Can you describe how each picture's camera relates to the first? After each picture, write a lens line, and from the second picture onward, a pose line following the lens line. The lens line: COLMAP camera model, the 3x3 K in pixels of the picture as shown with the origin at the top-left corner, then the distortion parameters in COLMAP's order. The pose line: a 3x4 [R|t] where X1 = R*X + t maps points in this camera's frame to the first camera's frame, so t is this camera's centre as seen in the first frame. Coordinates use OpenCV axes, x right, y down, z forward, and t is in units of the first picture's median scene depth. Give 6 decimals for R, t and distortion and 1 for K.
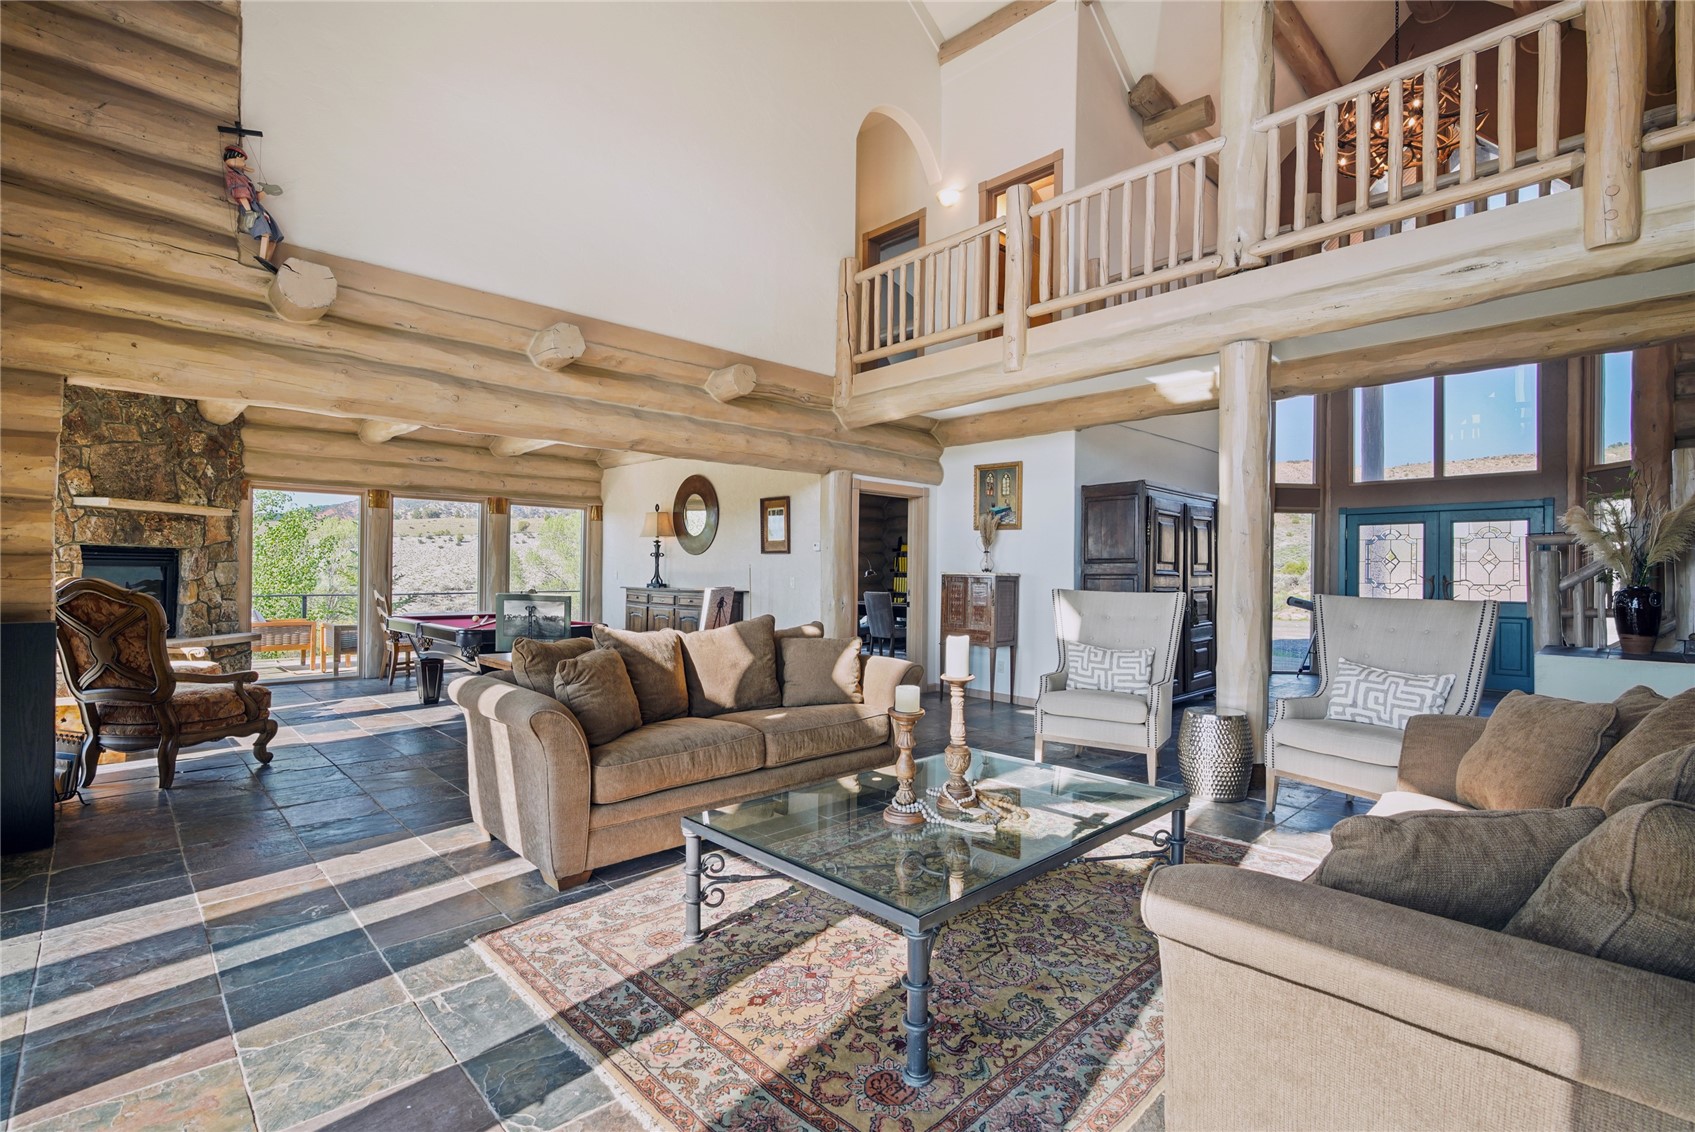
lens RADIAL K [[777.1, 0, 852.7], [0, 777.1, 566.5], [0, 0, 1]] dist [-0.009269, 0.004347]
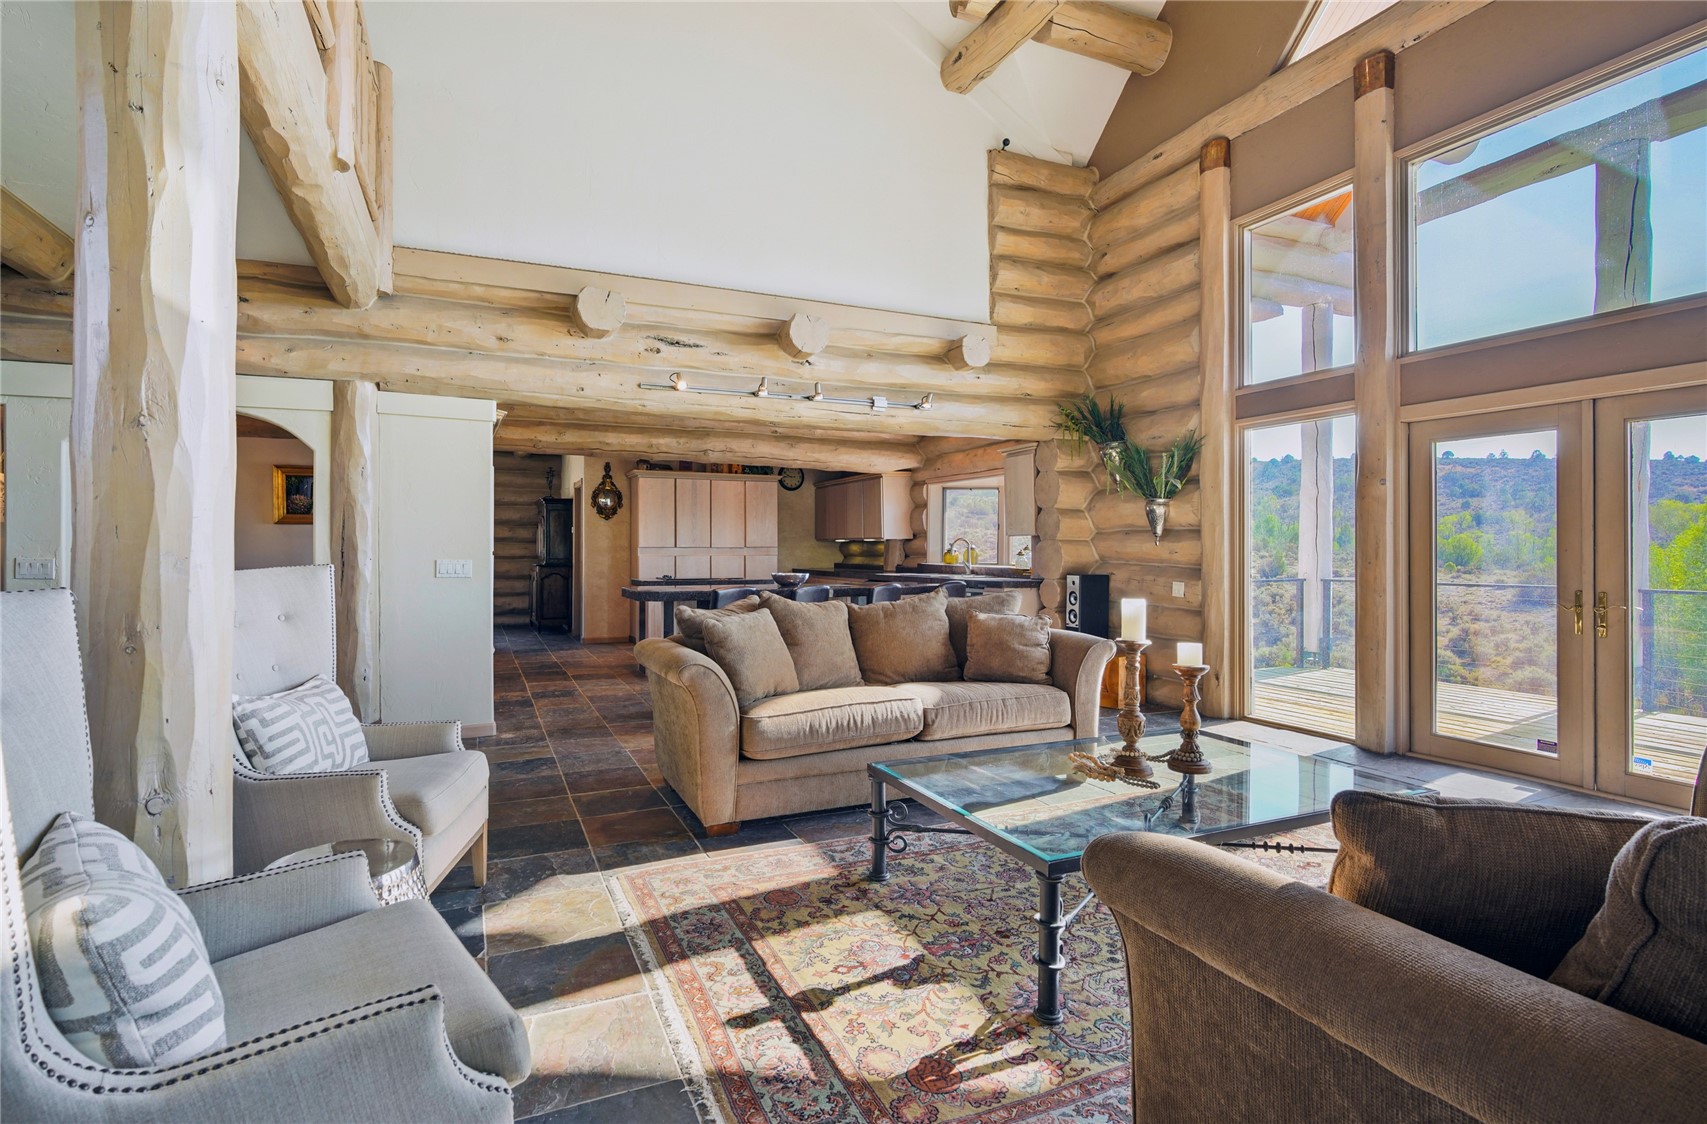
lens RADIAL K [[843.2, 0, 858.0], [0, 843.2, 547.1], [0, 0, 1]] dist [0.000060, 0.000479]
pose [[-0.942104, -0.011128, 0.335137, 0.047295], [-0.011461, 0.999934, 0.000984, 0.010821], [-0.335125, -0.002914, -0.942169, 0.938161]]
